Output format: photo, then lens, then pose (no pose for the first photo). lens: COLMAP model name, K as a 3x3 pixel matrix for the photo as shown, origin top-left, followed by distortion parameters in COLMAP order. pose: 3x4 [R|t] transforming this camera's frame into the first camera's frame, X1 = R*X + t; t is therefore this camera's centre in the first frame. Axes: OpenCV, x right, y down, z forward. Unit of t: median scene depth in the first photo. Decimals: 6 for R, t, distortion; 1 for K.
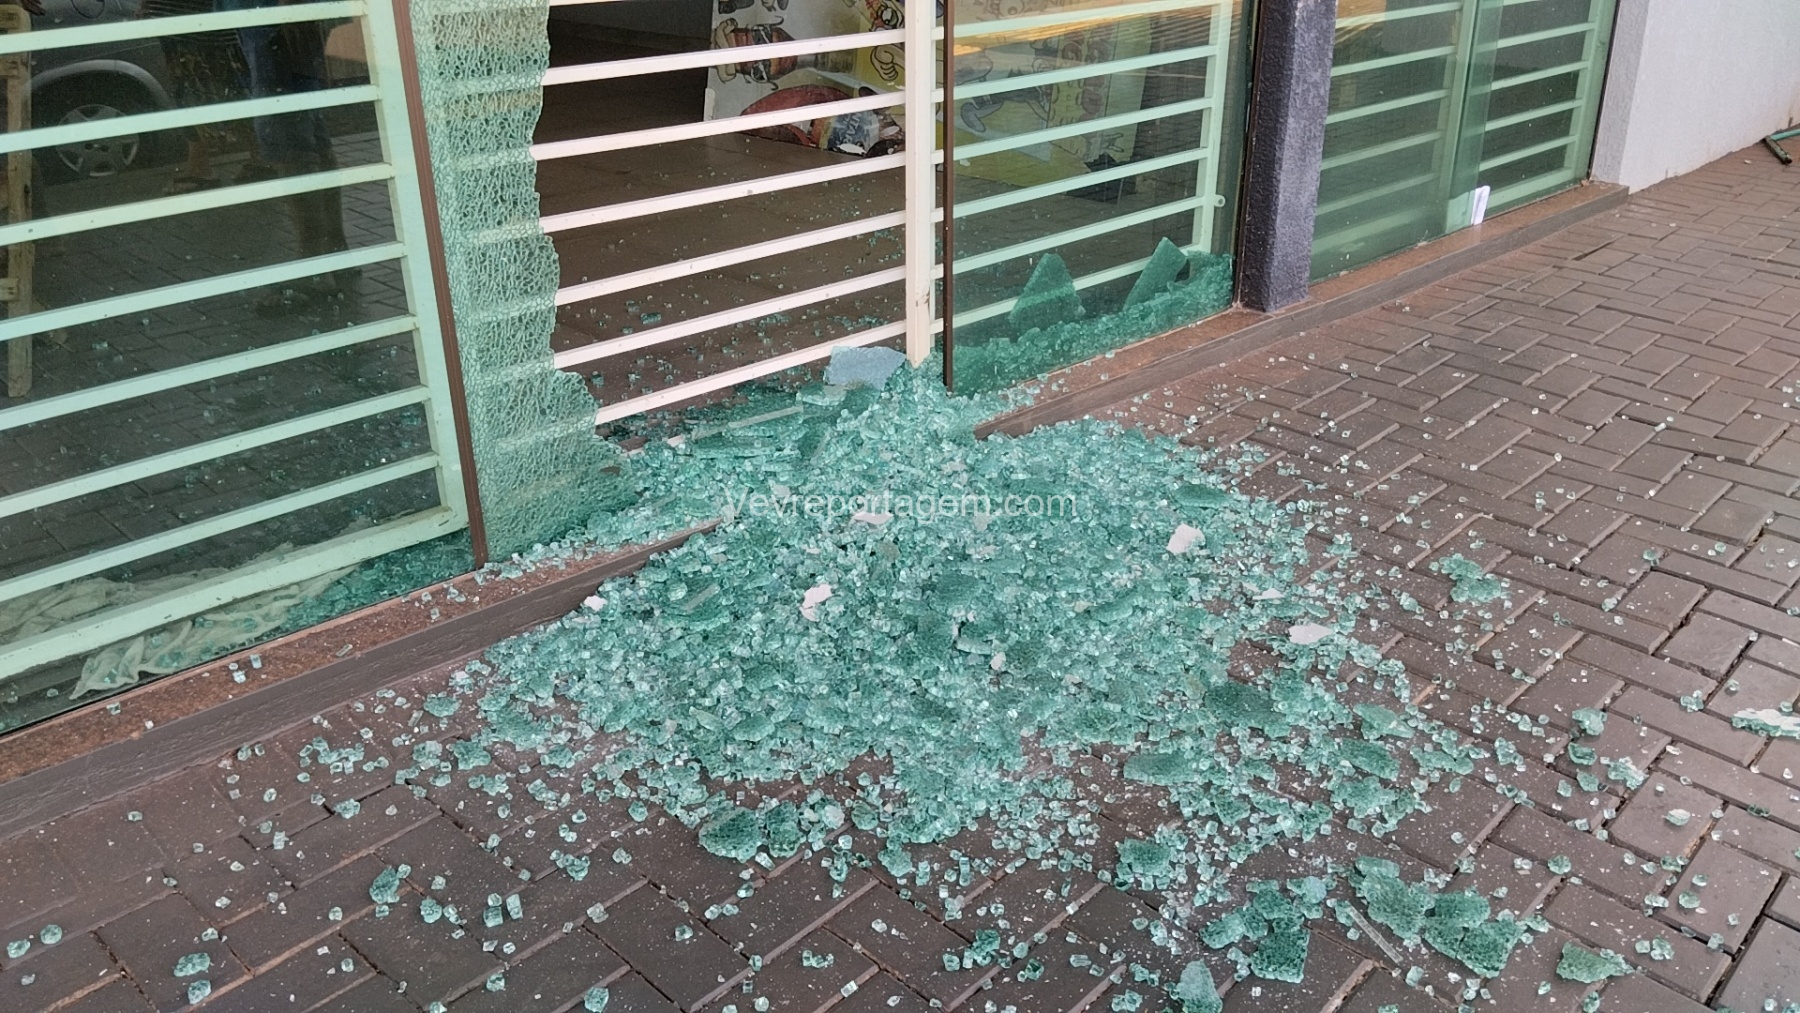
lens RADIAL K [[1475.1, 0, 900.0], [0, 1475.1, 506.5], [0, 0, 1]] dist [0.092001, -0.190021]
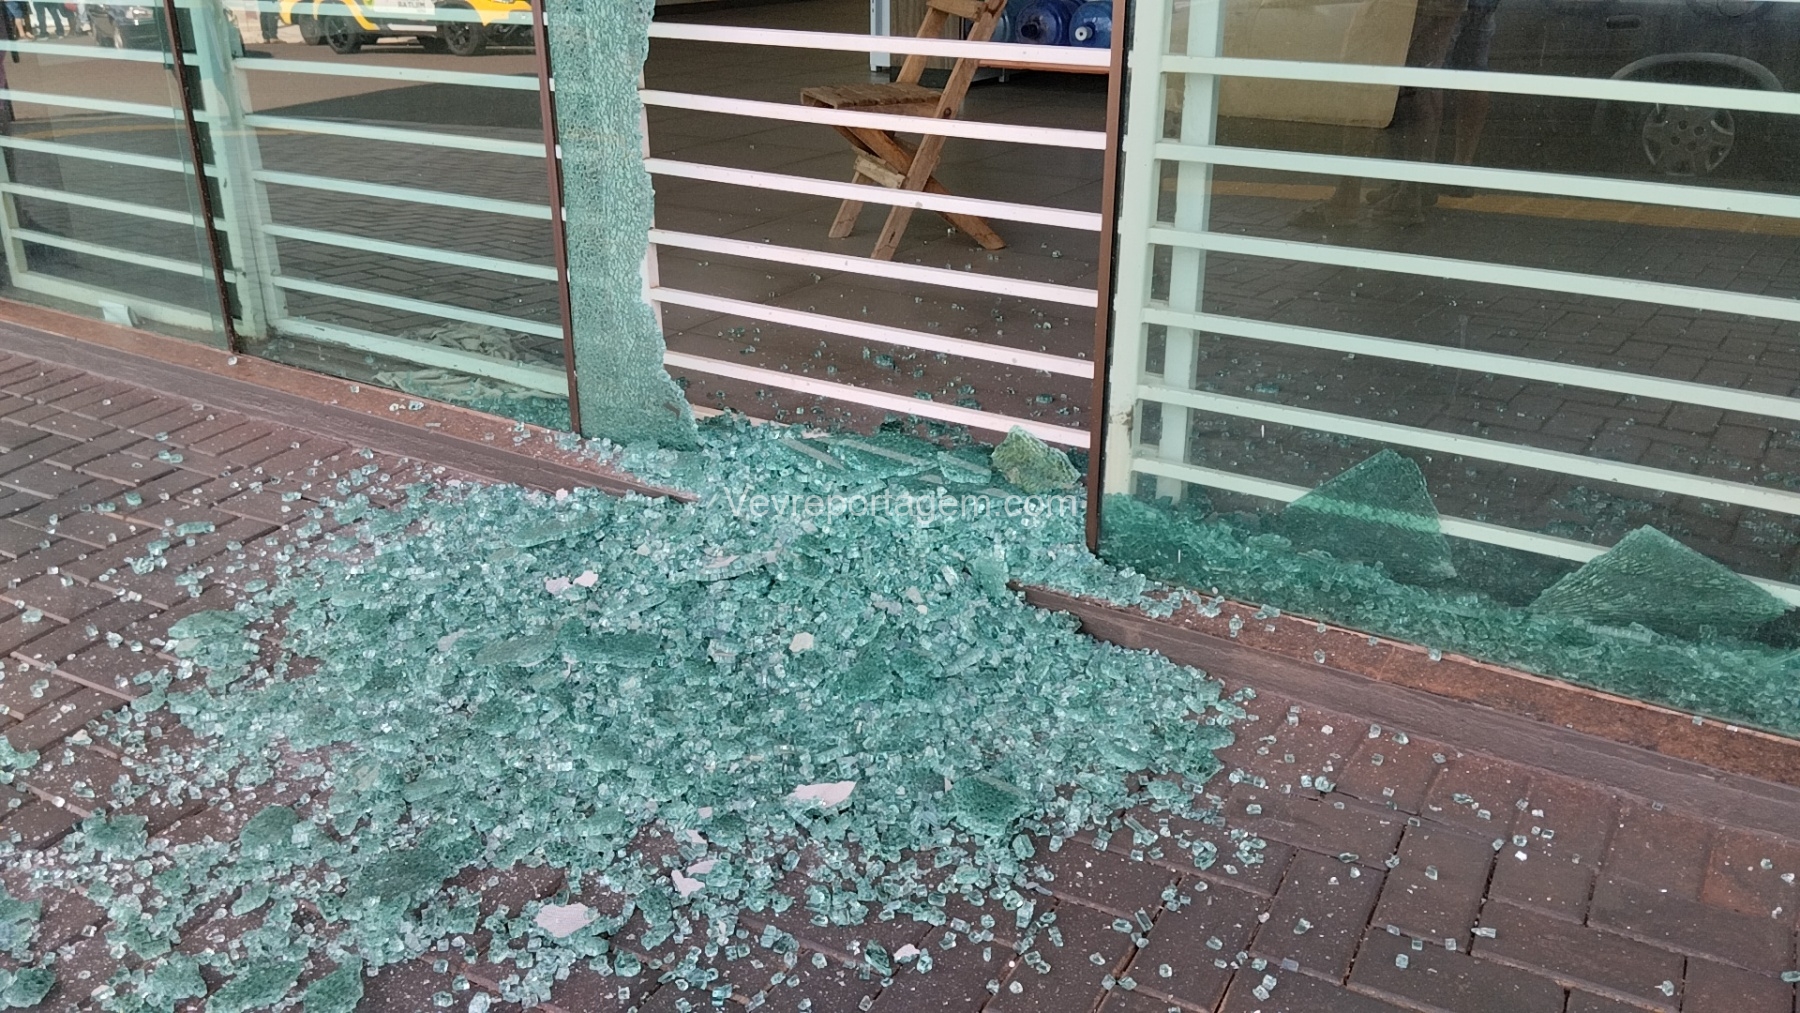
lens RADIAL K [[1475.1, 0, 900.0], [0, 1475.1, 506.5], [0, 0, 1]] dist [0.092001, -0.190021]
pose [[0.235712, 0.386012, -0.891871, 0.817996], [-0.390457, 0.878016, 0.276822, -0.322556], [0.889934, 0.282987, 0.357680, 0.797172]]
